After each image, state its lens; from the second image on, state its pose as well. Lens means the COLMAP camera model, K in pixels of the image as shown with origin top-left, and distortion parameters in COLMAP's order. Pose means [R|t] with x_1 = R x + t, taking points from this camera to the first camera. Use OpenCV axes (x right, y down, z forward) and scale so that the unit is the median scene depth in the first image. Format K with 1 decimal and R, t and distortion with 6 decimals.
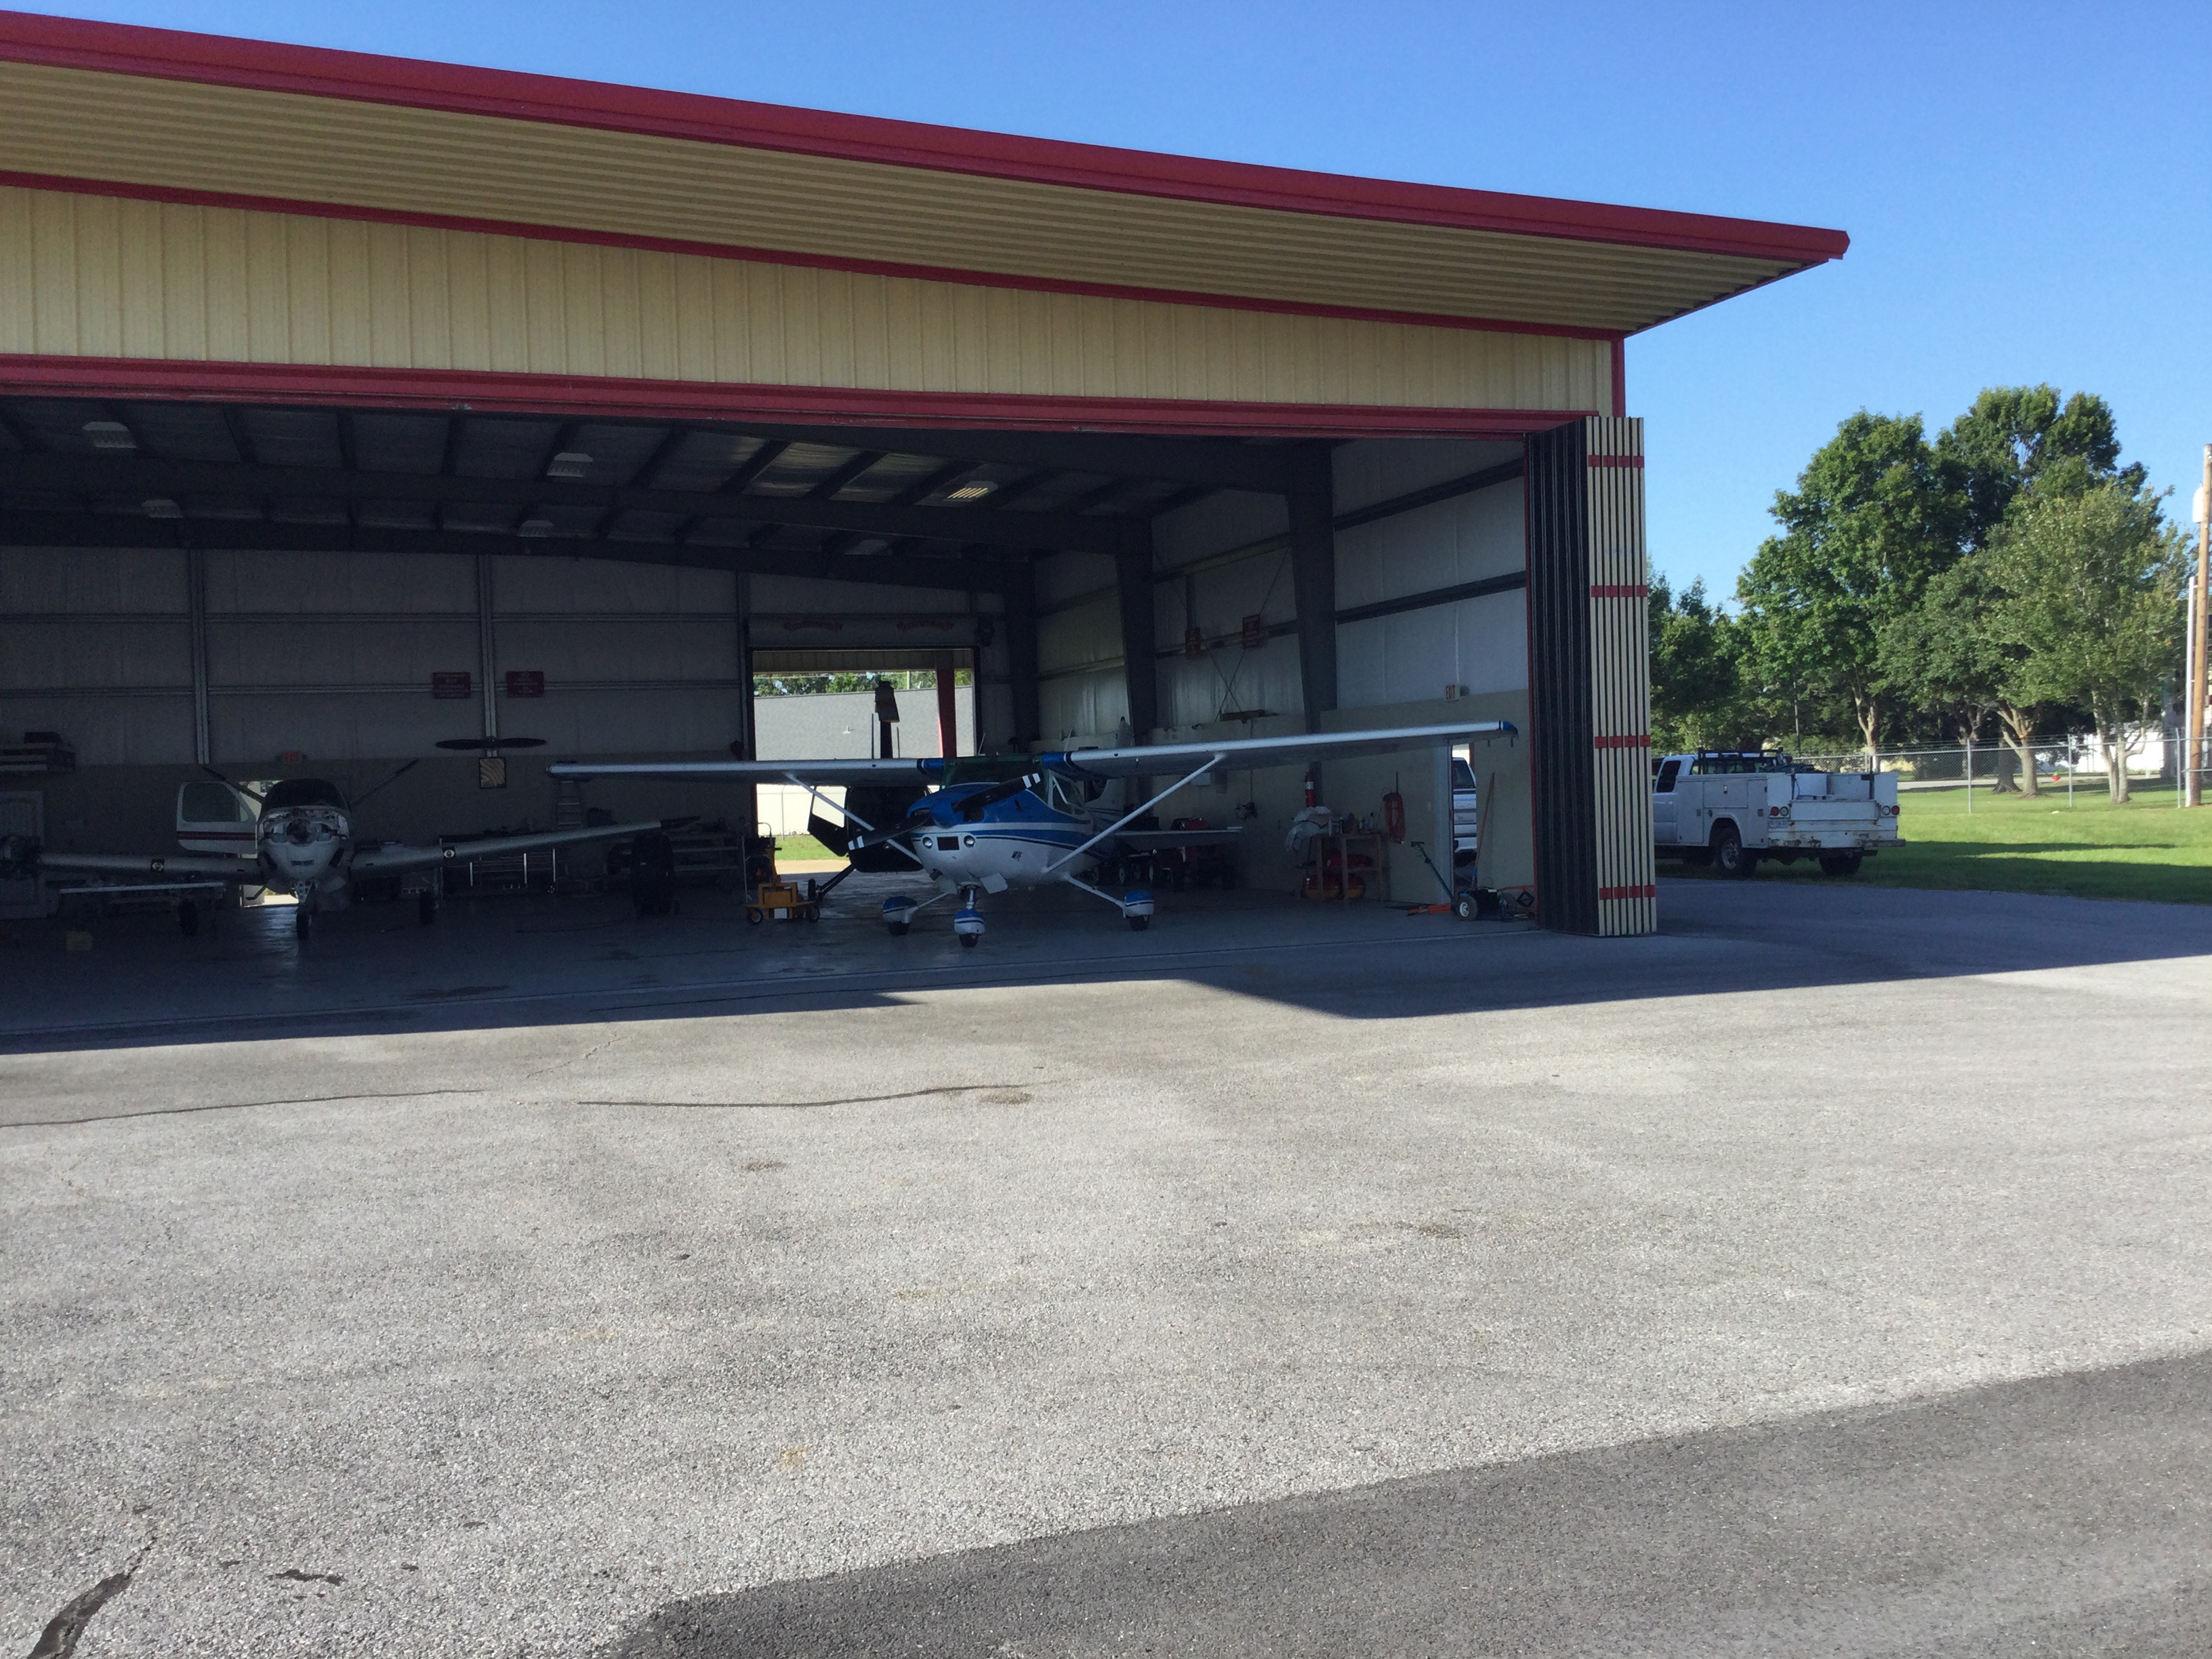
lens RADIAL K [[1925.5, 0, 1135.8], [0, 1925.5, 822.6], [0, 0, 1]] dist [0.051121, -0.125635]
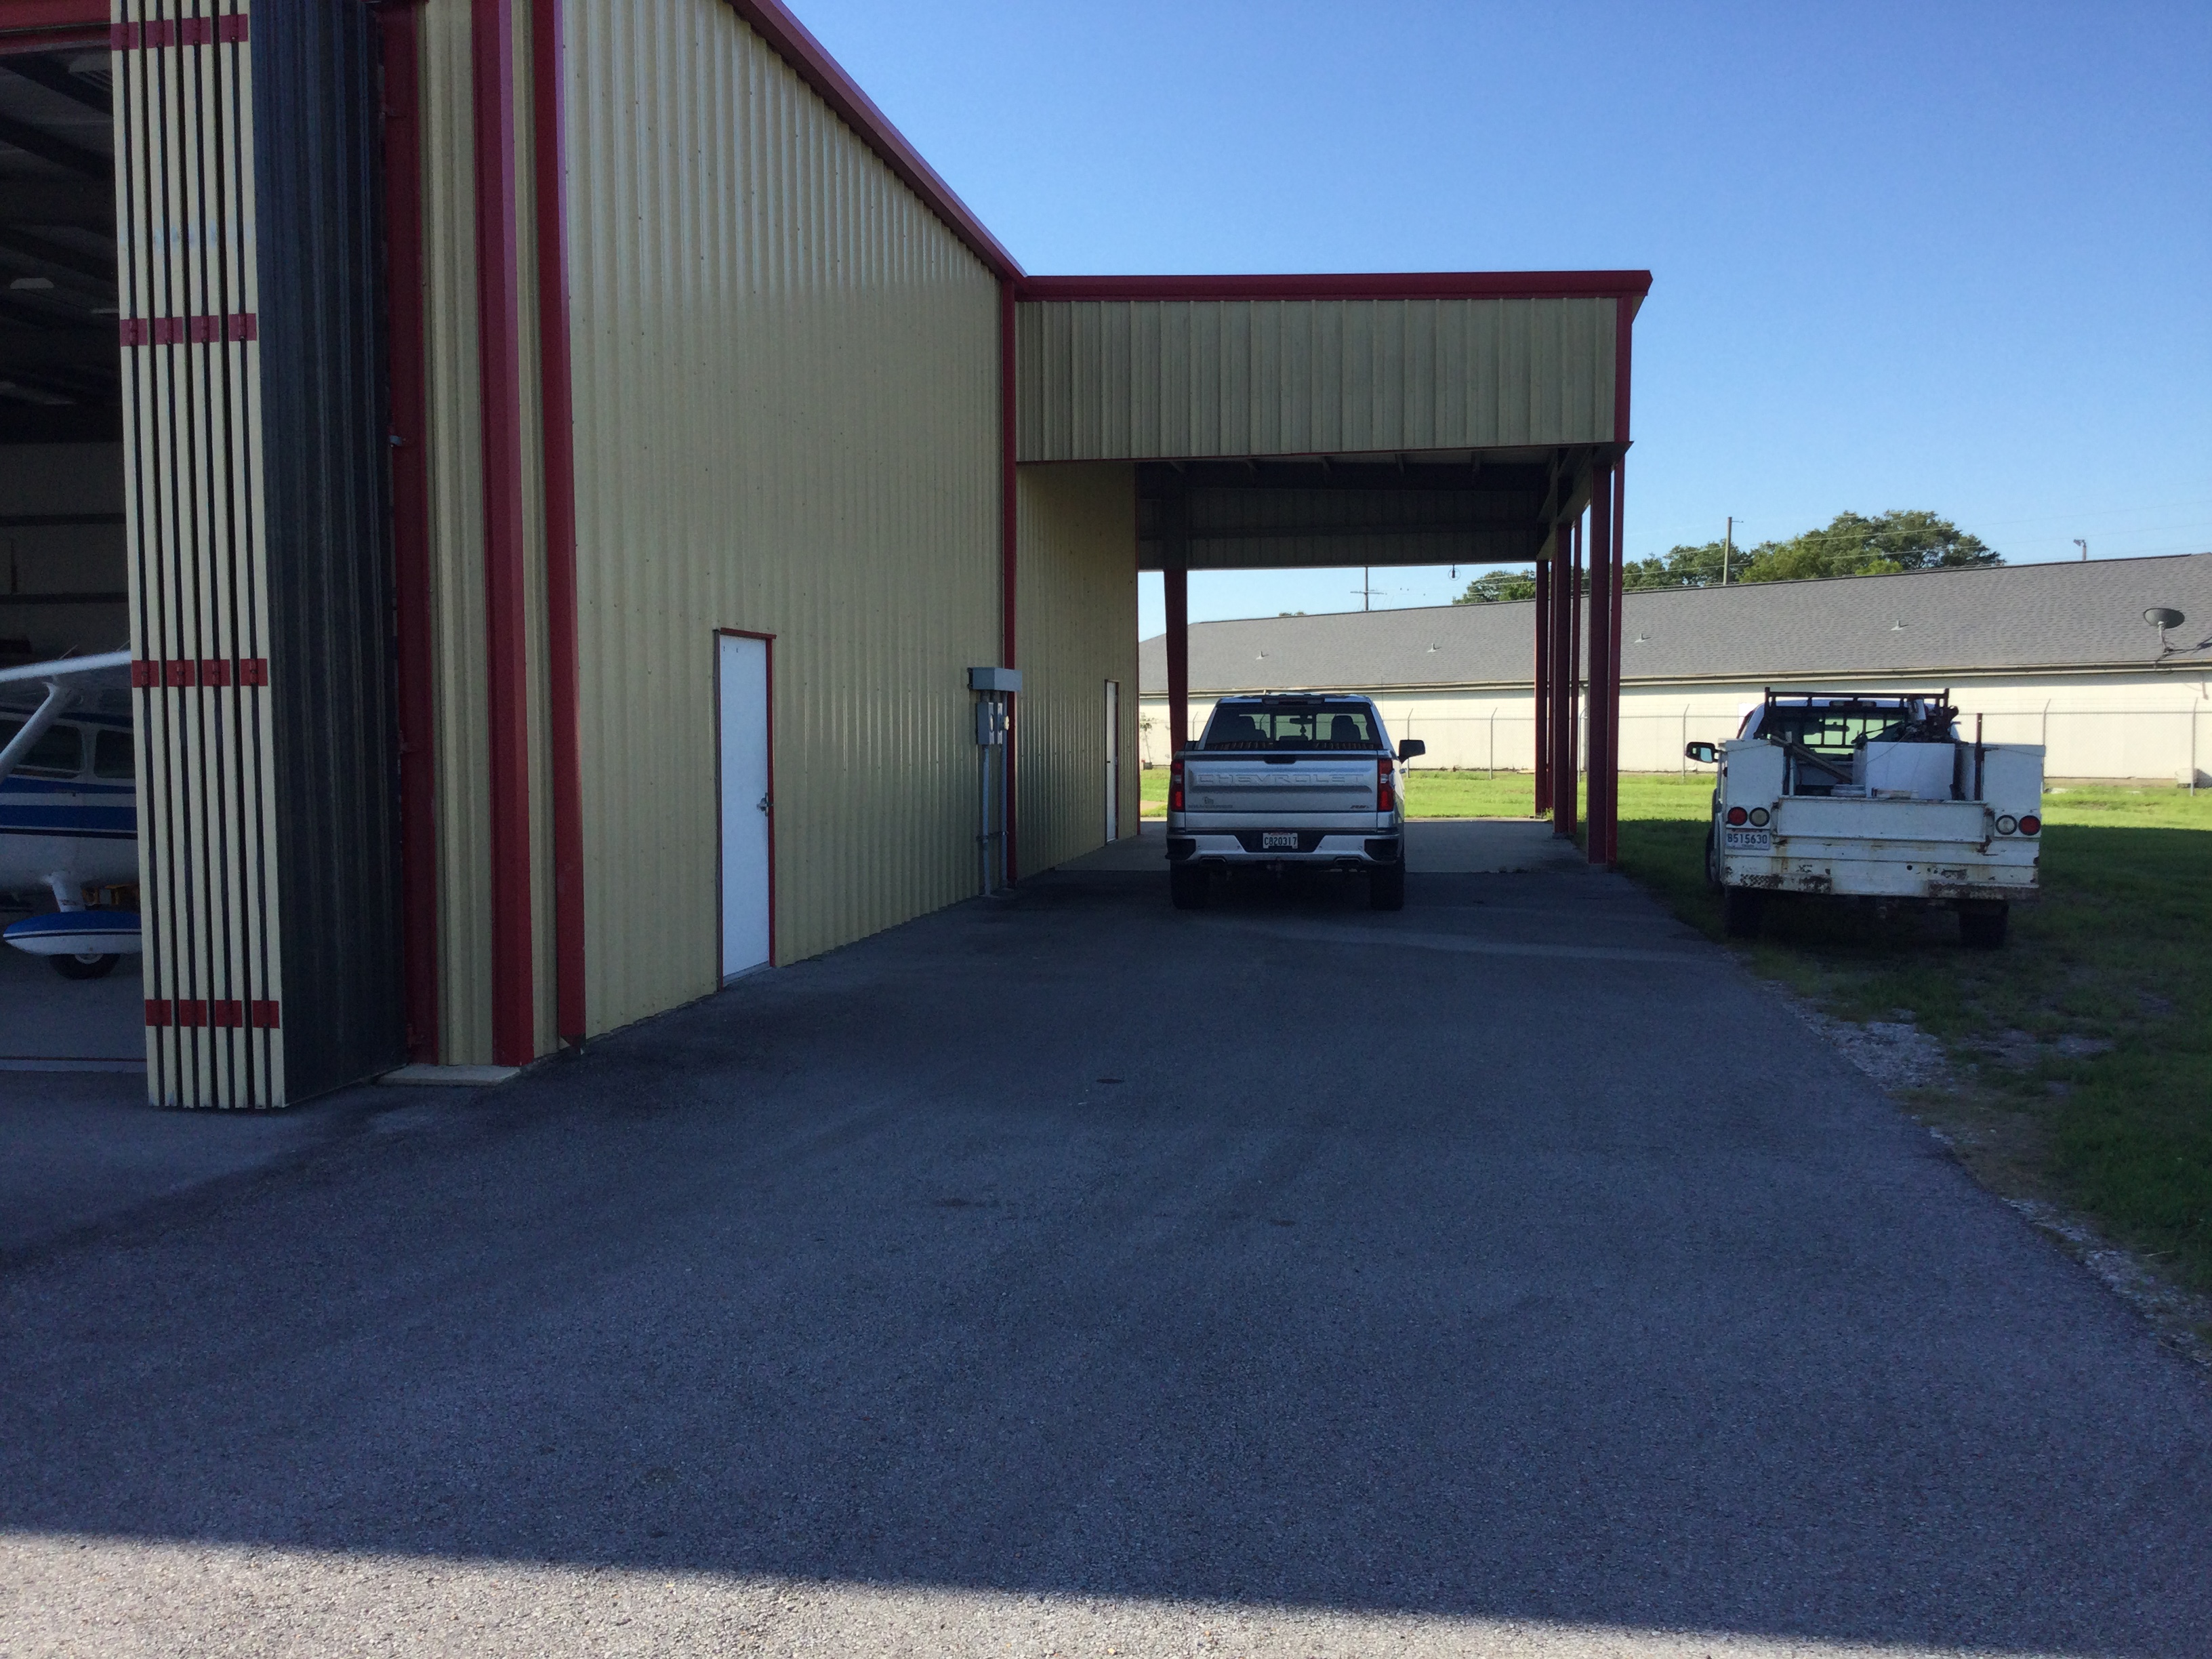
lens RADIAL K [[1925.5, 0, 1135.8], [0, 1925.5, 822.6], [0, 0, 1]] dist [0.051121, -0.125635]
pose [[0.861352, 0.054409, -0.505087, 0.545270], [-0.031123, 0.998032, 0.054435, -0.031784], [0.507055, -0.031168, 0.861350, 0.598415]]
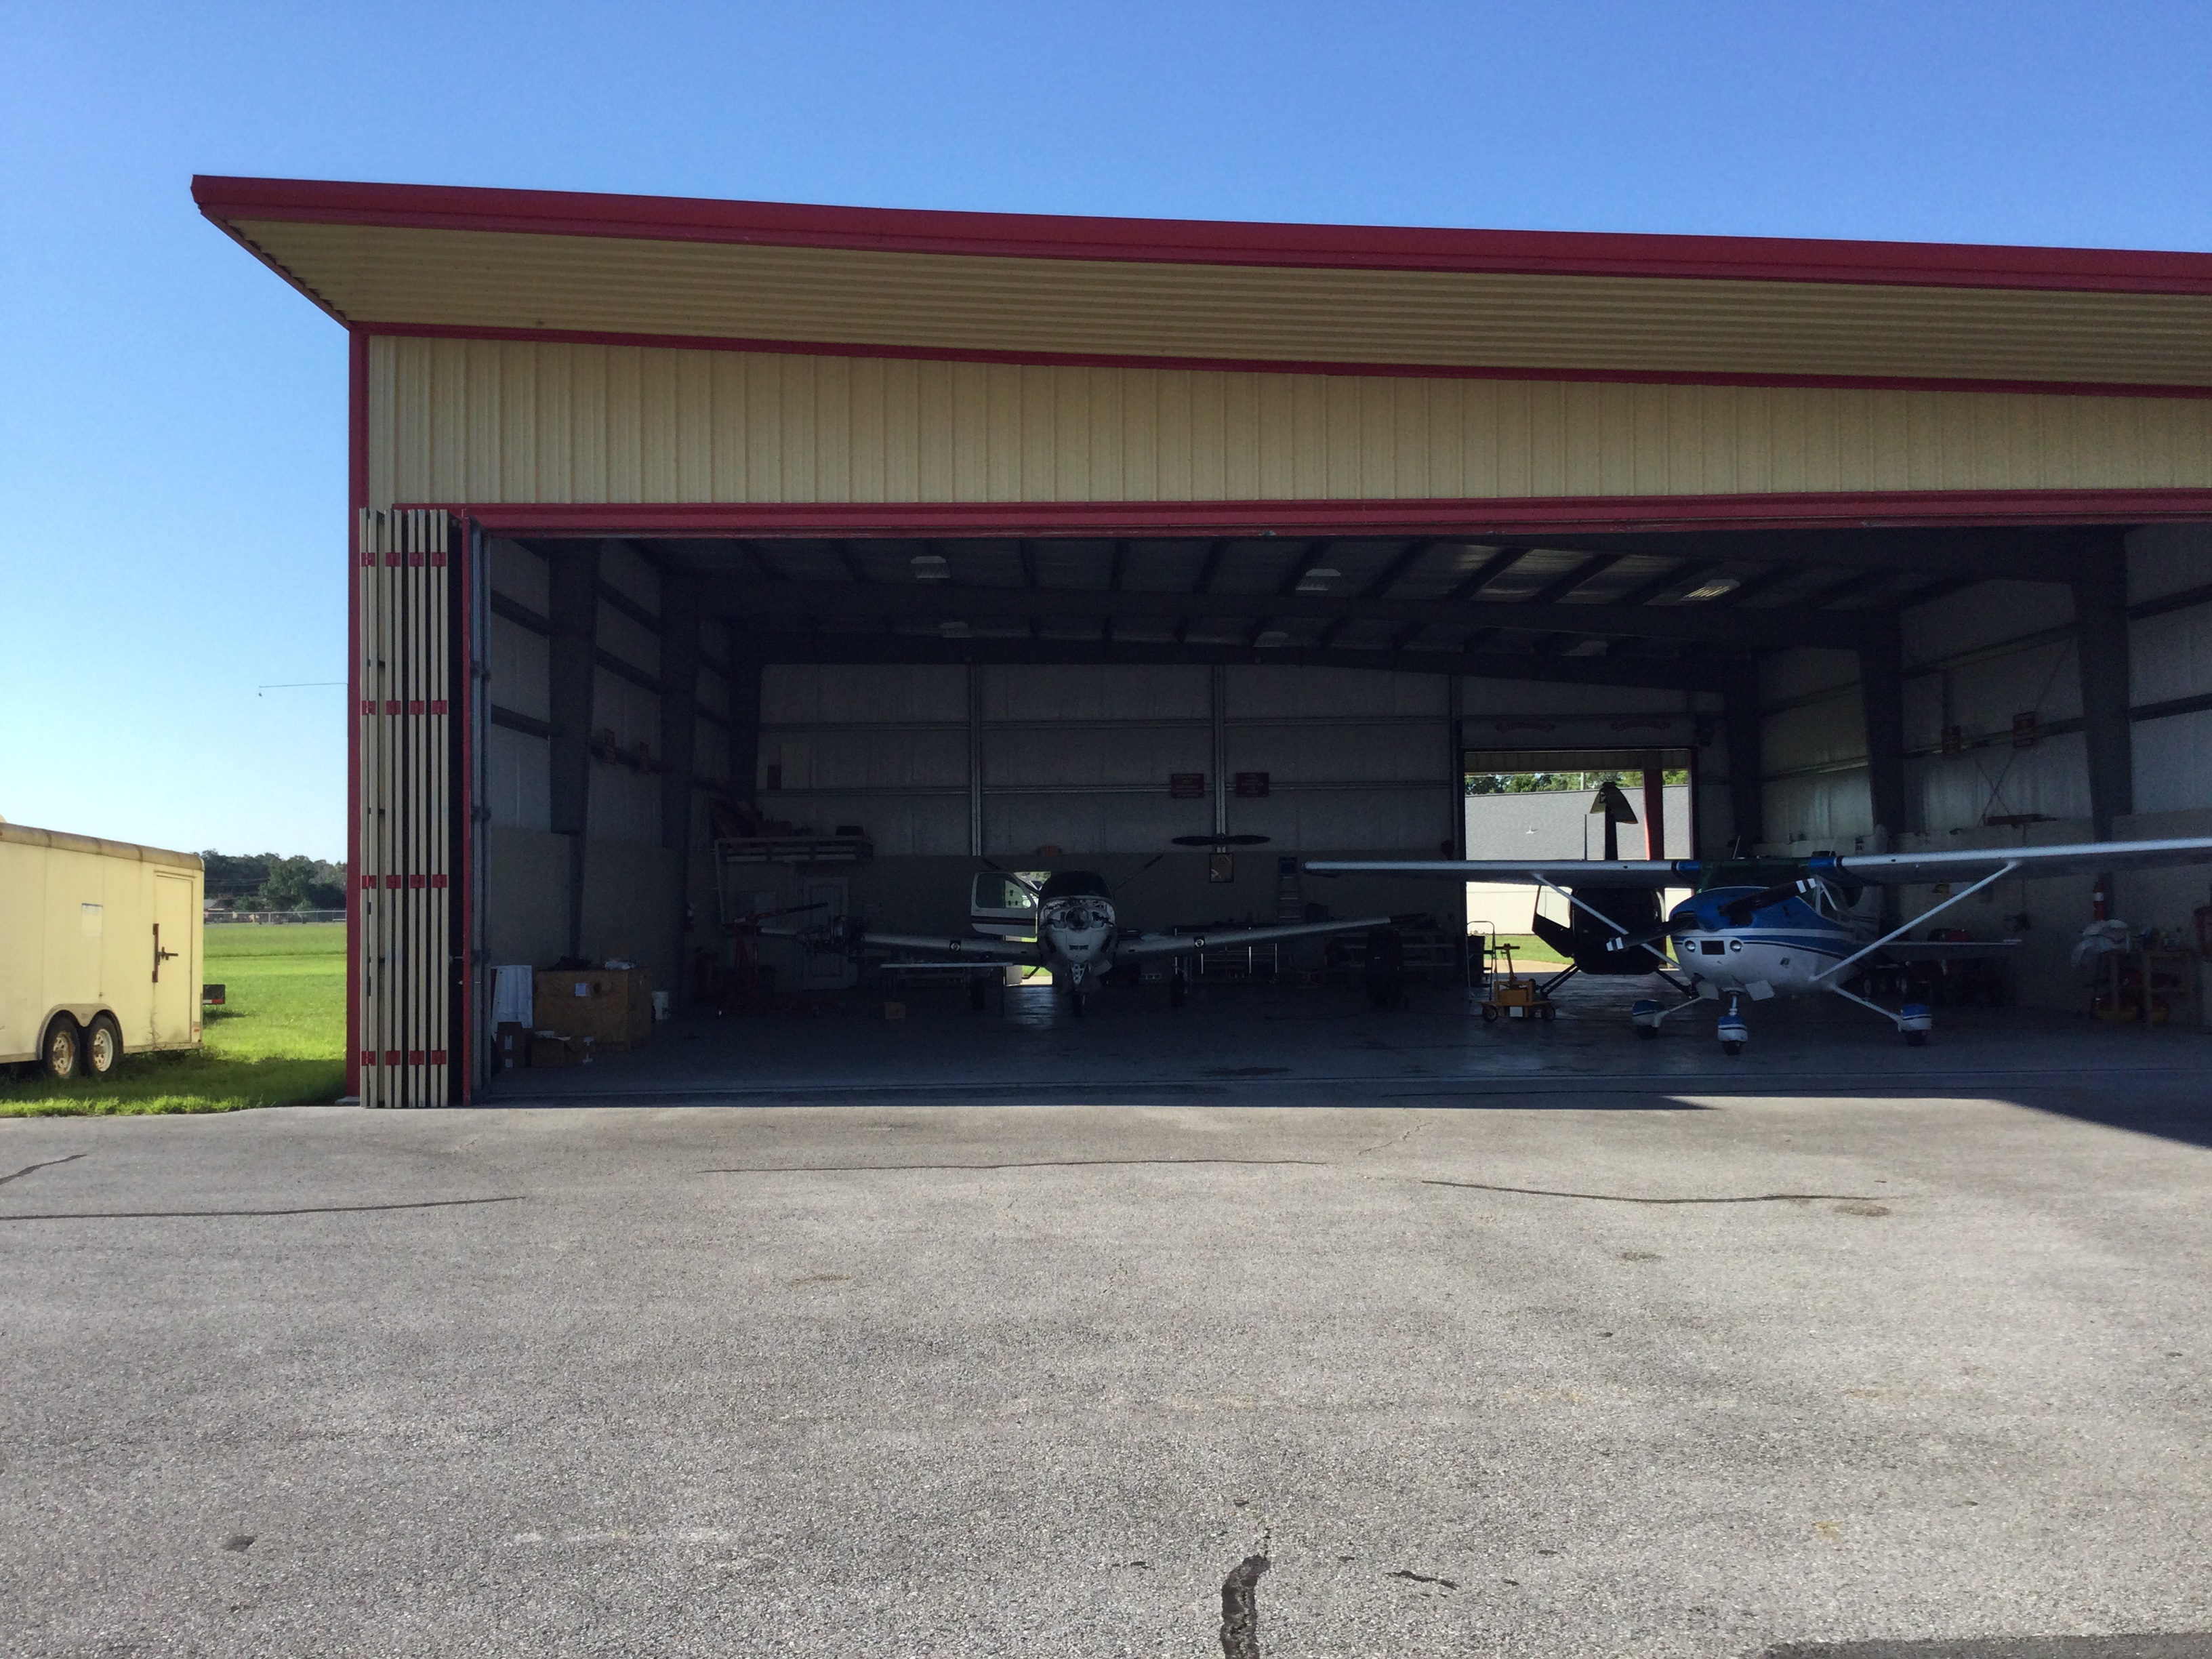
lens RADIAL K [[1925.5, 0, 1135.8], [0, 1925.5, 822.6], [0, 0, 1]] dist [0.051121, -0.125635]
pose [[0.941984, 0.008449, -0.335553, -0.038274], [-0.025771, 0.998553, -0.047203, 0.001037], [0.334668, 0.053112, 0.940838, -0.027061]]
